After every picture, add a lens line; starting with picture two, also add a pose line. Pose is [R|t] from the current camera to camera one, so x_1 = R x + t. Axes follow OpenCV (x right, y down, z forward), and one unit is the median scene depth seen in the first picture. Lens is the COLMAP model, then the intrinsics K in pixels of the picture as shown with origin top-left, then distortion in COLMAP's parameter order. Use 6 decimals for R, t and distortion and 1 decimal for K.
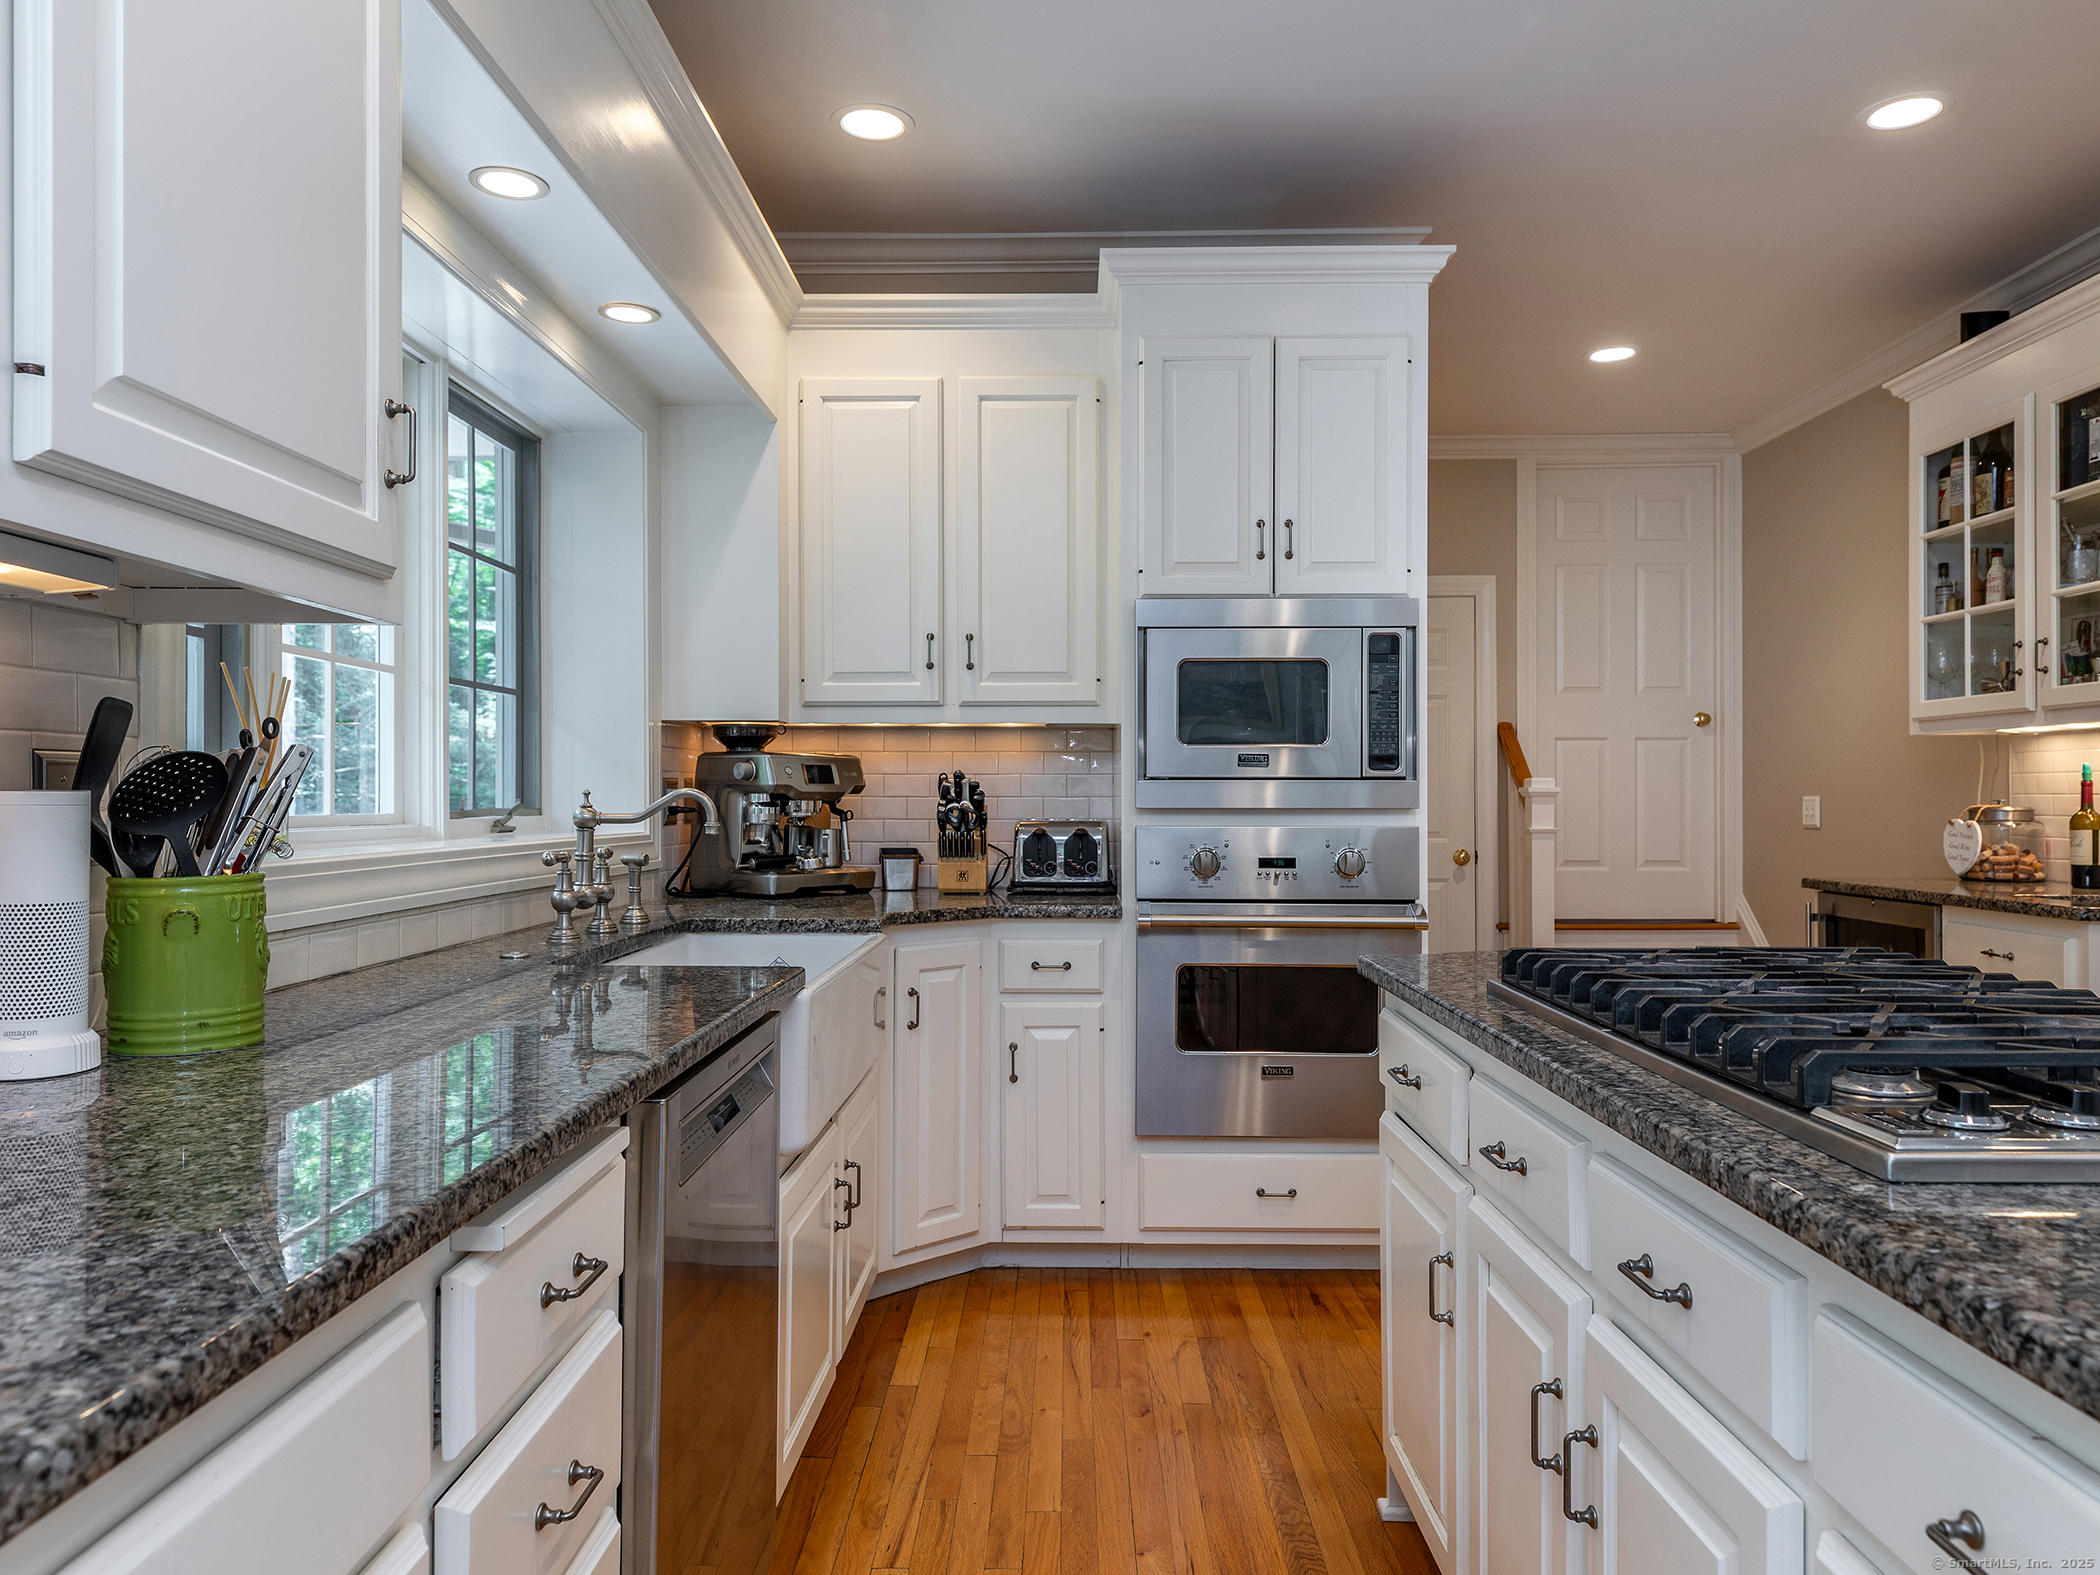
lens RADIAL K [[1274.9, 0, 1058.6], [0, 1274.9, 799.7], [0, 0, 1]] dist [0.031392, 0.000324]
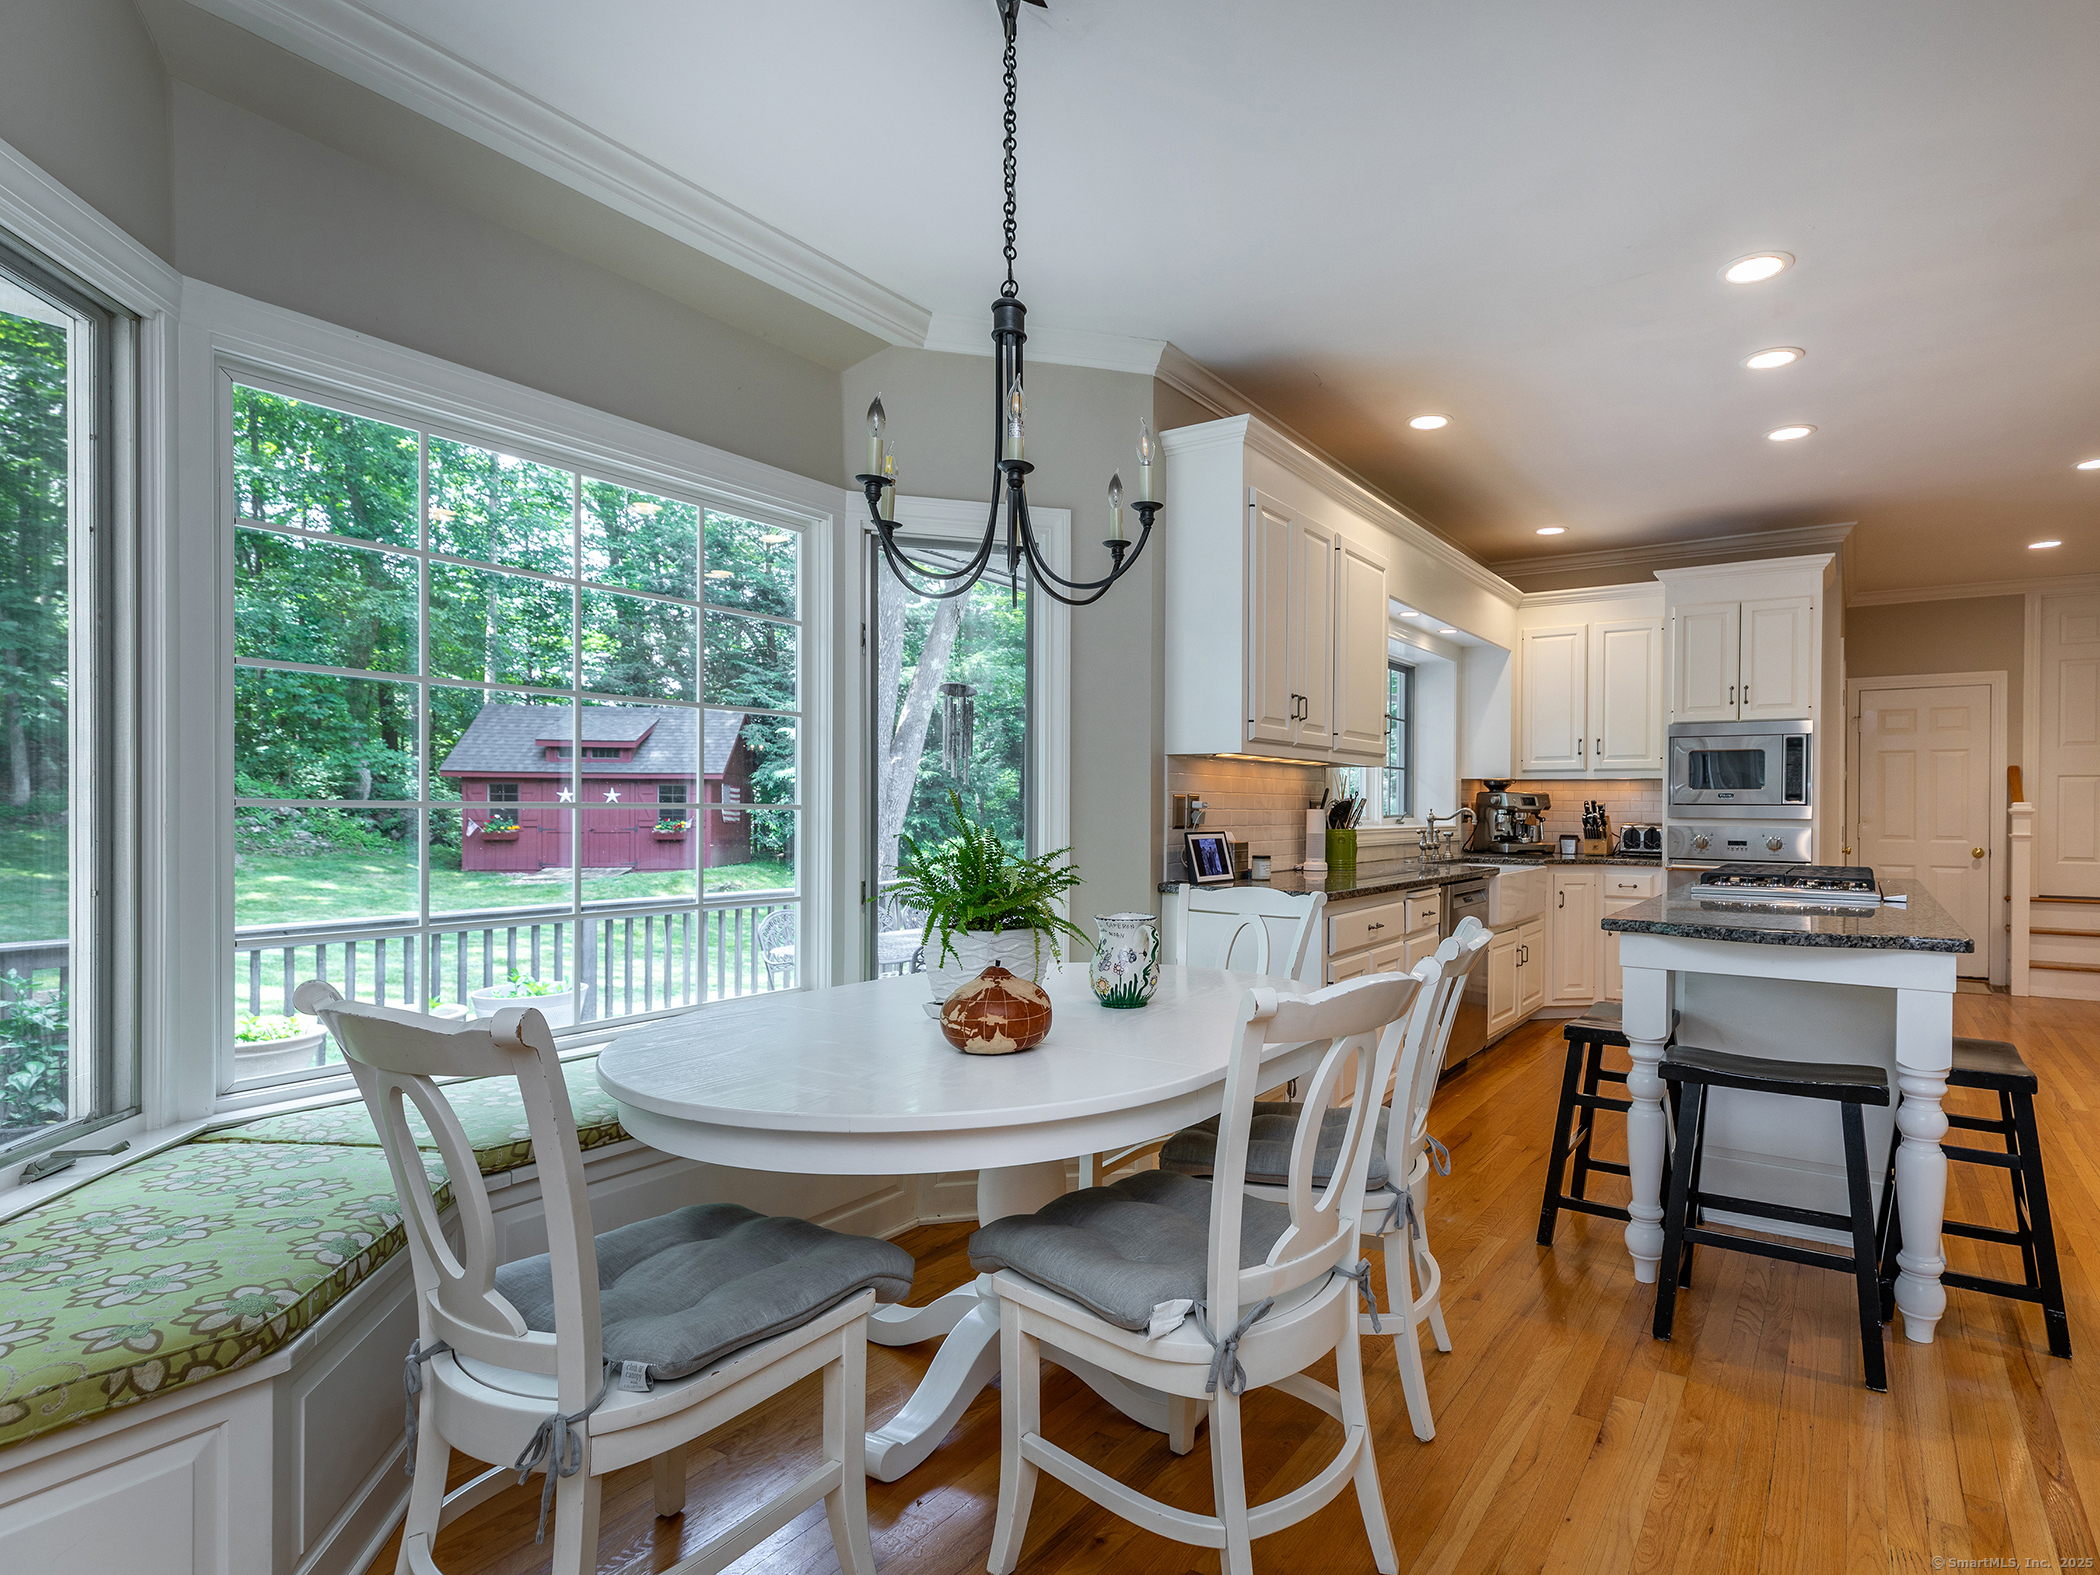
lens RADIAL K [[1289.9, 0, 1056.8], [0, 1289.9, 807.2], [0, 0, 1]] dist [-0.006986, -0.001078]
pose [[0.803731, 0.006498, -0.594957, 0.518924], [-0.007601, 0.999971, 0.000654, -0.004533], [0.594944, 0.003997, 0.803757, -1.396857]]
